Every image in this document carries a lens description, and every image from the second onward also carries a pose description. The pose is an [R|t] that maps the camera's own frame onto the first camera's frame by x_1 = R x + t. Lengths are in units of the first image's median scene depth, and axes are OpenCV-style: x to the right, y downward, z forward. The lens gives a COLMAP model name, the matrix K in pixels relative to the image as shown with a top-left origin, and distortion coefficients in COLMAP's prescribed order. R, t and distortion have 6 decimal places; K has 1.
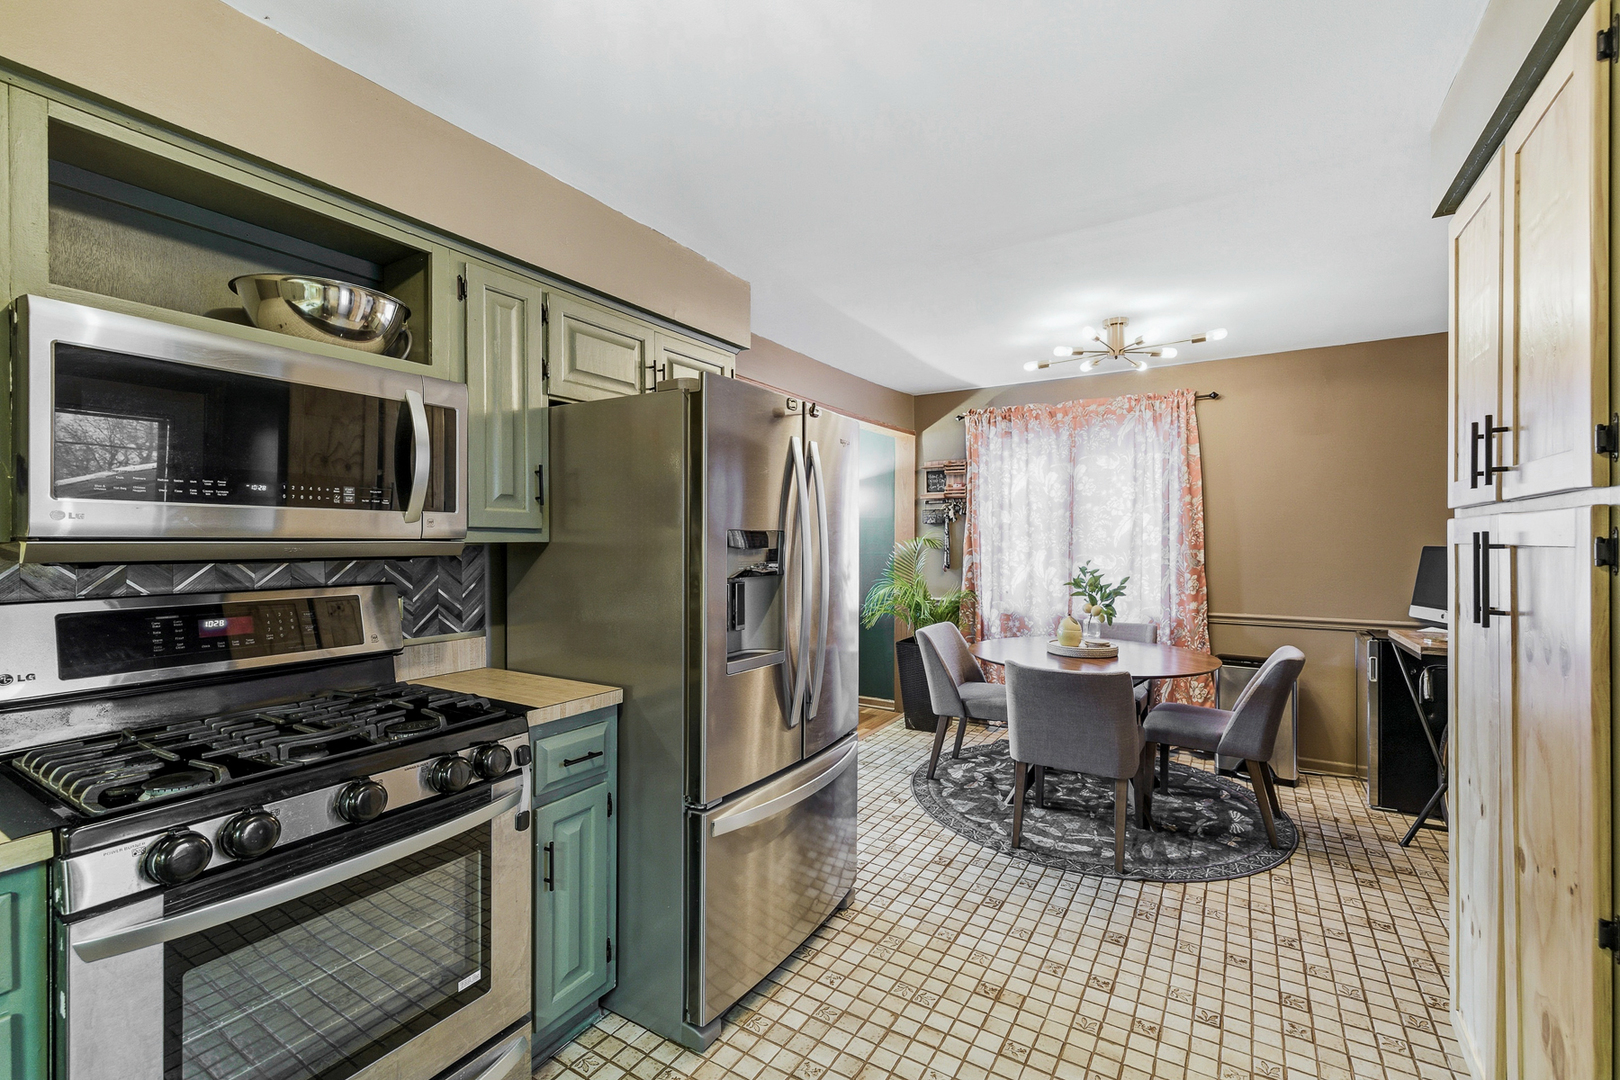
lens RADIAL K [[692.6, 0, 810.0], [0, 692.6, 540.0], [0, 0, 1]] dist [0.000024, 0.000146]
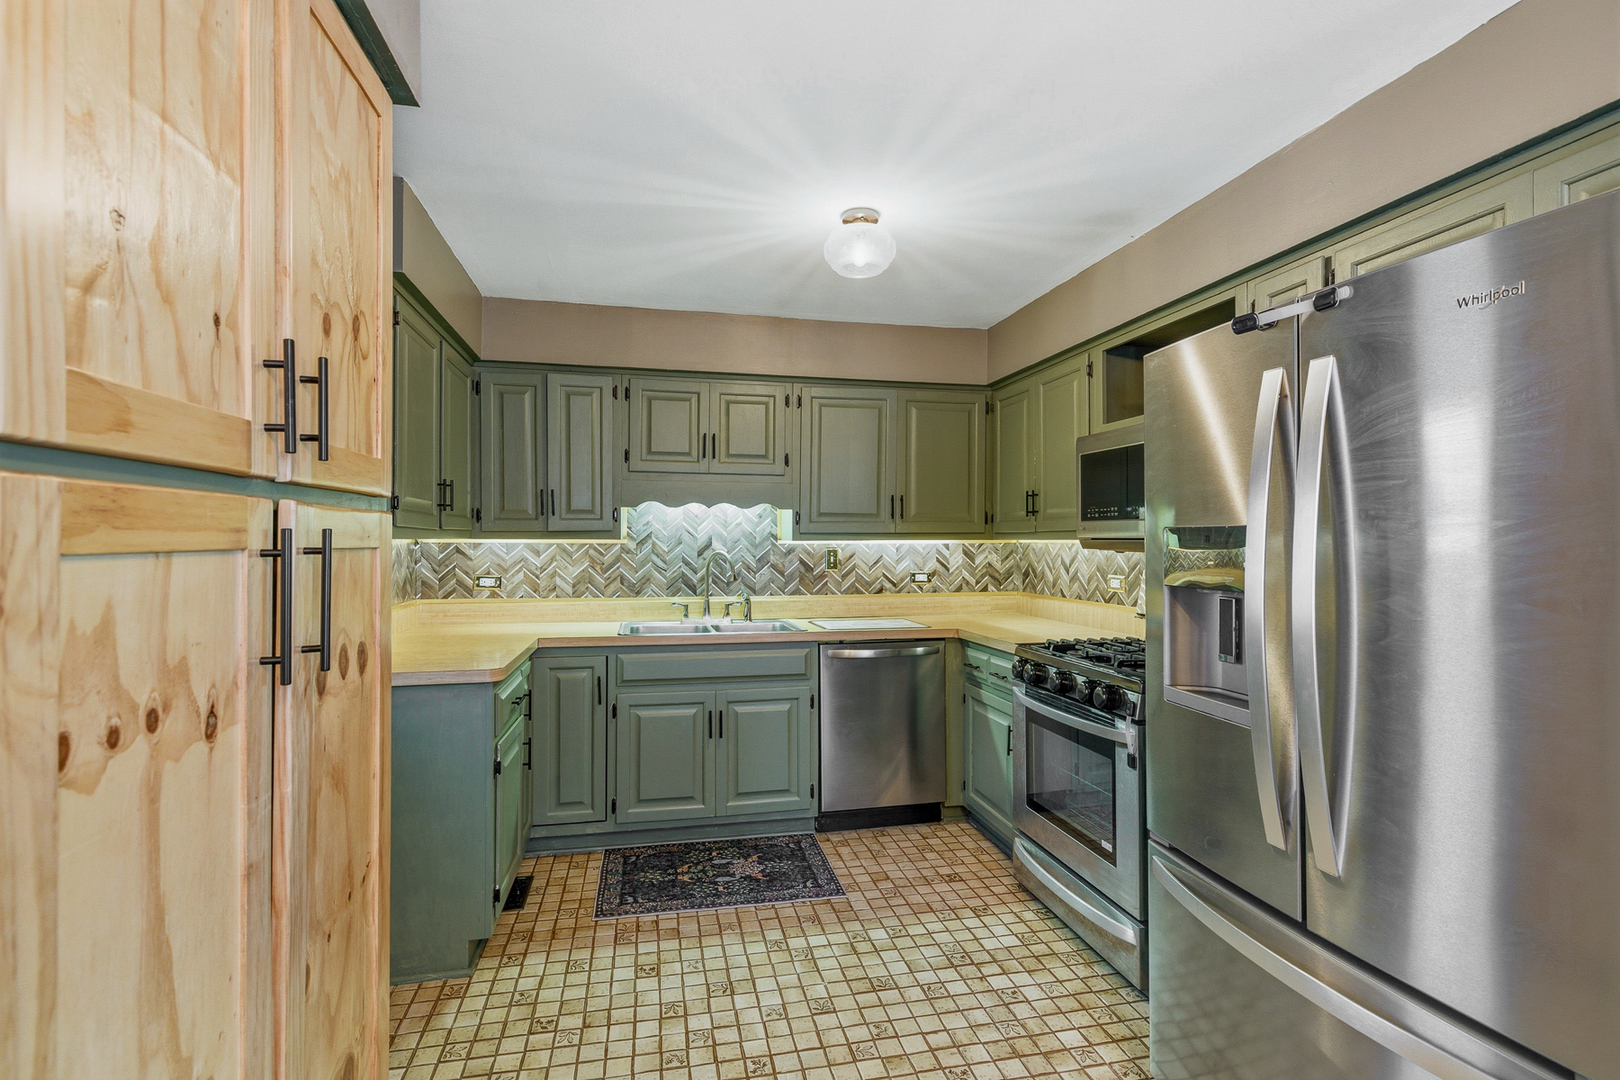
lens RADIAL K [[777.2, 0, 810.0], [0, 777.2, 540.0], [0, 0, 1]] dist [-0.000037, -0.000010]
pose [[-0.719860, 0.001285, -0.694118, 1.067594], [-0.002916, 0.999984, 0.004876, -0.006022], [0.694113, 0.005534, -0.719844, 1.720194]]
